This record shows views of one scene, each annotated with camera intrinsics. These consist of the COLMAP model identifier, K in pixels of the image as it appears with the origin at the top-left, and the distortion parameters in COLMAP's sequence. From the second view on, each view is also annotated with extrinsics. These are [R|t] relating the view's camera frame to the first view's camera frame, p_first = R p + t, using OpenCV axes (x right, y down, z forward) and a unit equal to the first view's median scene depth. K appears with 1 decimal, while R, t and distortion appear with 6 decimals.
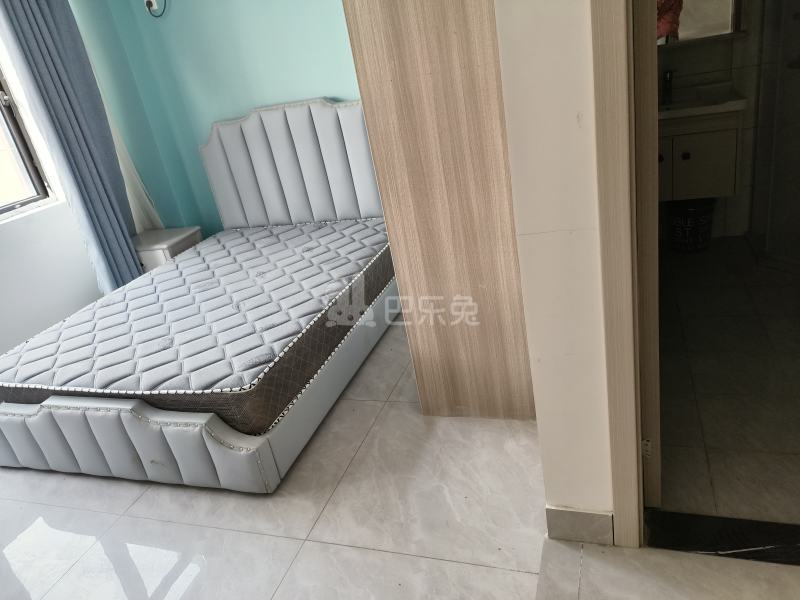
lens RADIAL K [[590.6, 0, 400.7], [0, 590.6, 297.8], [0, 0, 1]] dist [0.089759, -0.111876]
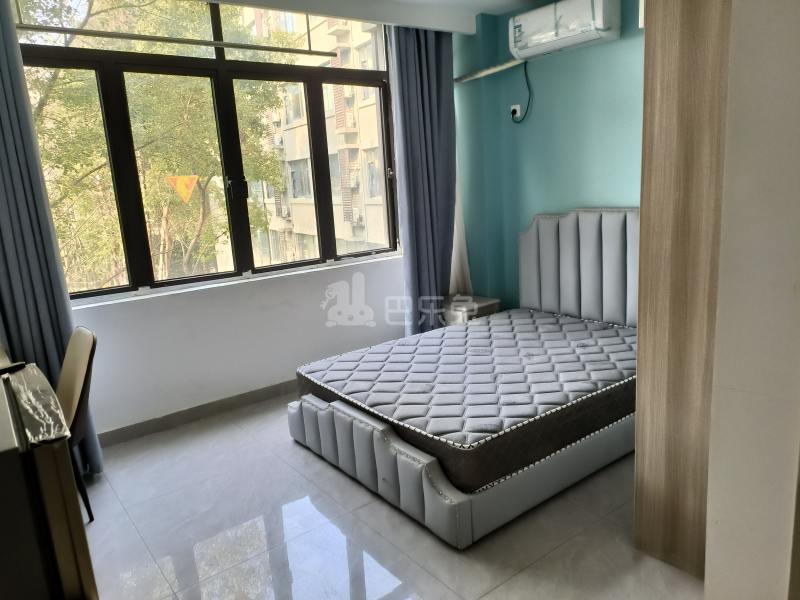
lens RADIAL K [[590.6, 0, 400.7], [0, 590.6, 297.8], [0, 0, 1]] dist [0.089759, -0.111876]
pose [[0.828421, 0.231050, -0.510230, 0.121835], [-0.297215, 0.953458, -0.050806, -0.019978], [0.474744, 0.193737, 0.858536, -0.067030]]
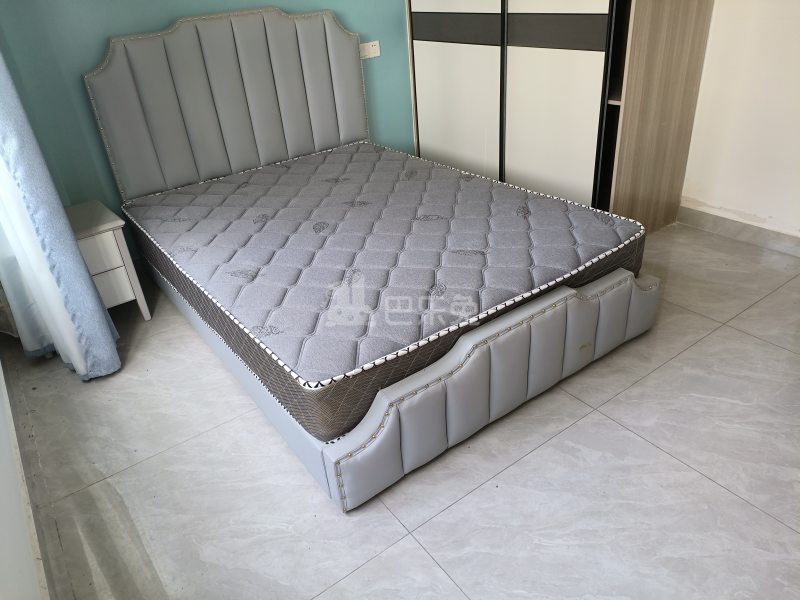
lens RADIAL K [[590.6, 0, 400.7], [0, 590.6, 297.8], [0, 0, 1]] dist [0.089759, -0.111876]
pose [[0.576888, -0.286485, 0.764936, -1.121974], [0.301275, 0.945077, 0.126741, 0.000642], [-0.759232, 0.157341, 0.631514, 0.553084]]
